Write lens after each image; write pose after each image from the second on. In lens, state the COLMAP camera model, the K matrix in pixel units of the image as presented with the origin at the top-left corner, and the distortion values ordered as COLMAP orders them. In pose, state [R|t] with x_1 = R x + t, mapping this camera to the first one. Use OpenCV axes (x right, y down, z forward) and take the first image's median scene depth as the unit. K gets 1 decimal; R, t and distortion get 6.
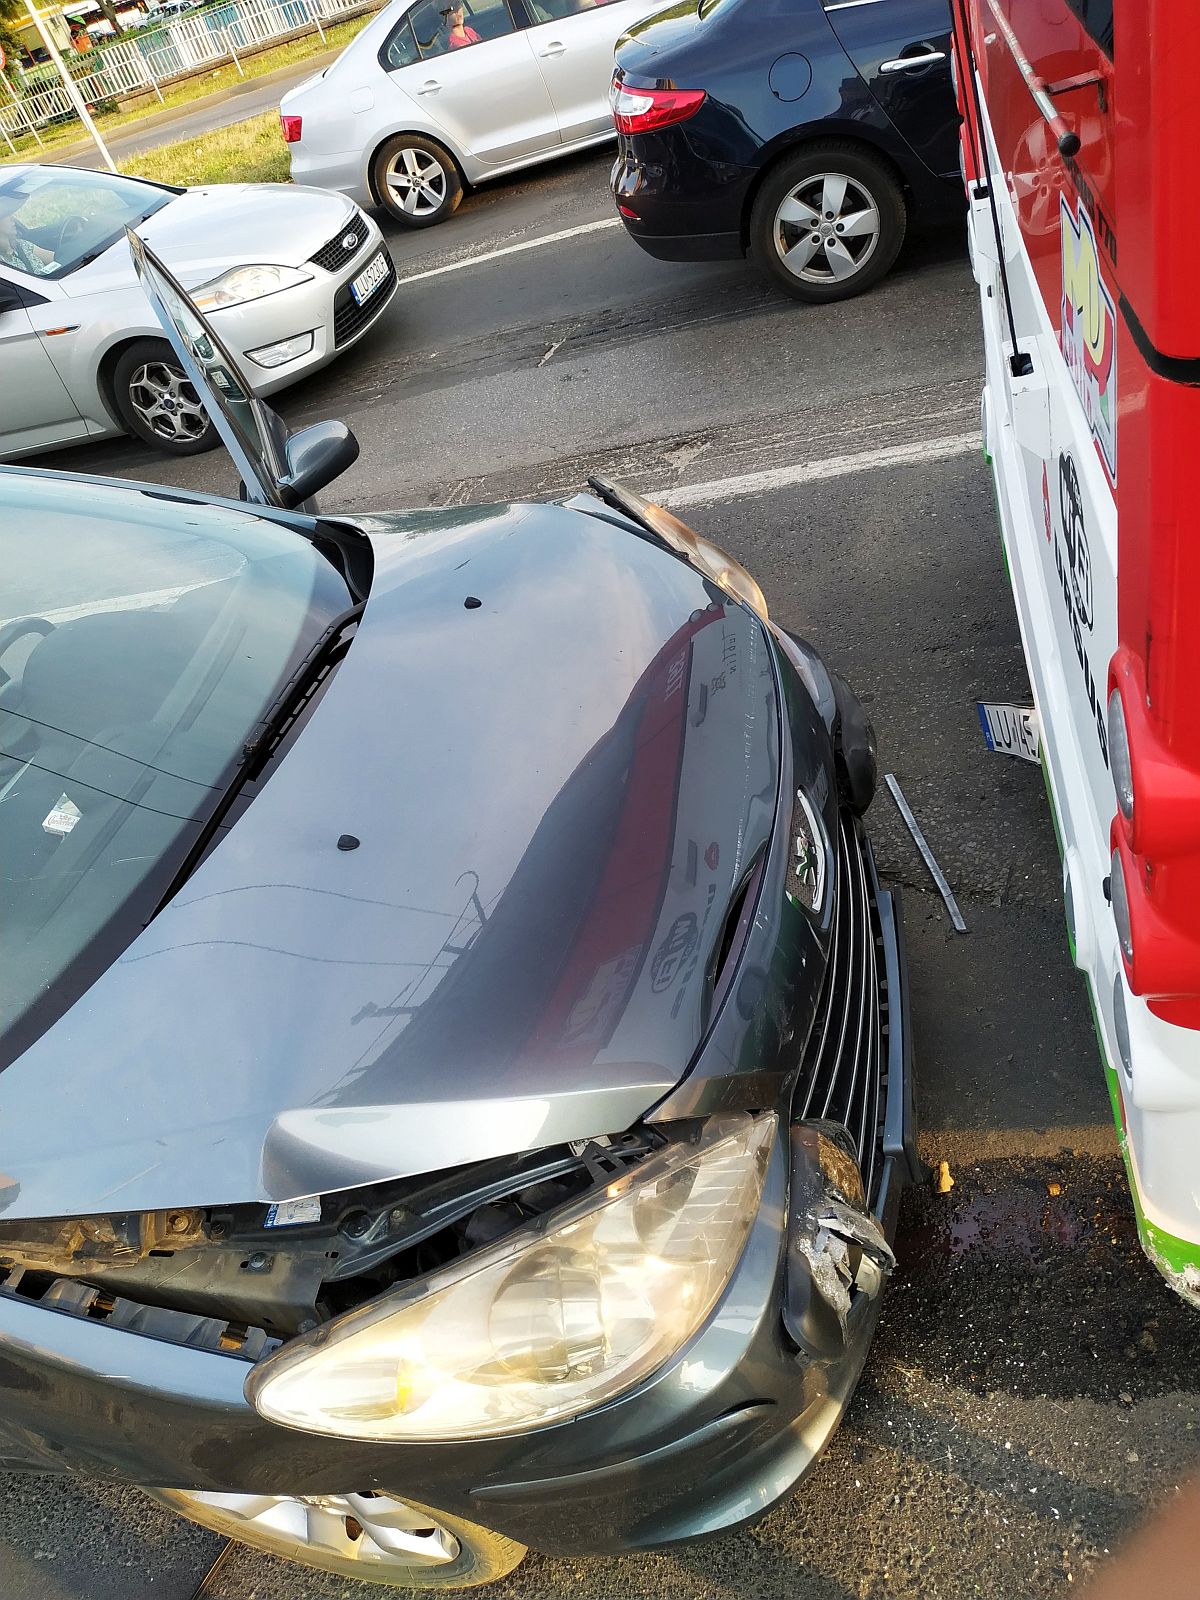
lens RADIAL K [[1165.2, 0, 599.8], [0, 1165.2, 793.9], [0, 0, 1]] dist [-0.005509, -0.011039]
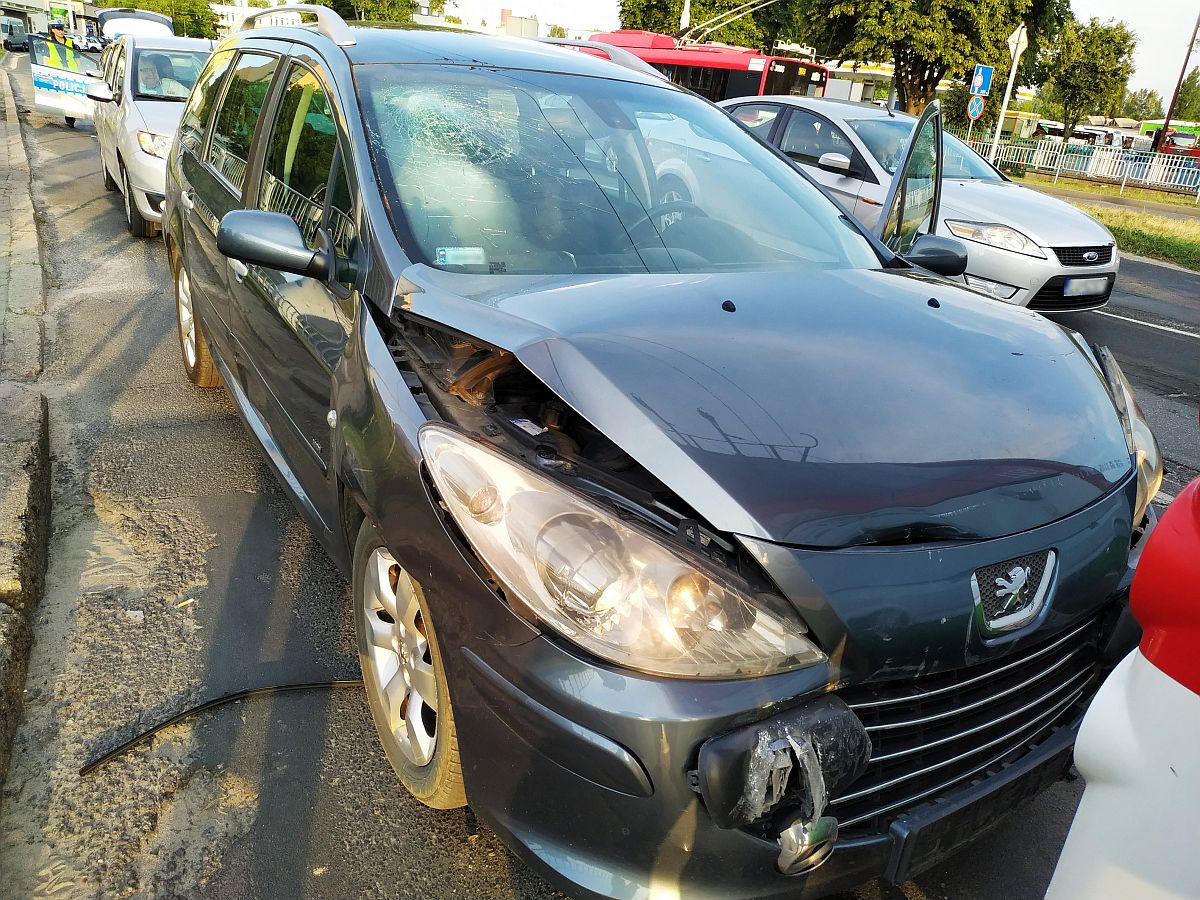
lens RADIAL K [[873.9, 0, 592.5], [0, 873.9, 449.5], [0, 0, 1]] dist [-0.005509, -0.011039]
pose [[0.616442, 0.587424, -0.524340, 0.296916], [-0.687659, 0.726017, 0.004918, 0.241724], [0.383569, 0.357536, 0.851495, 0.067944]]
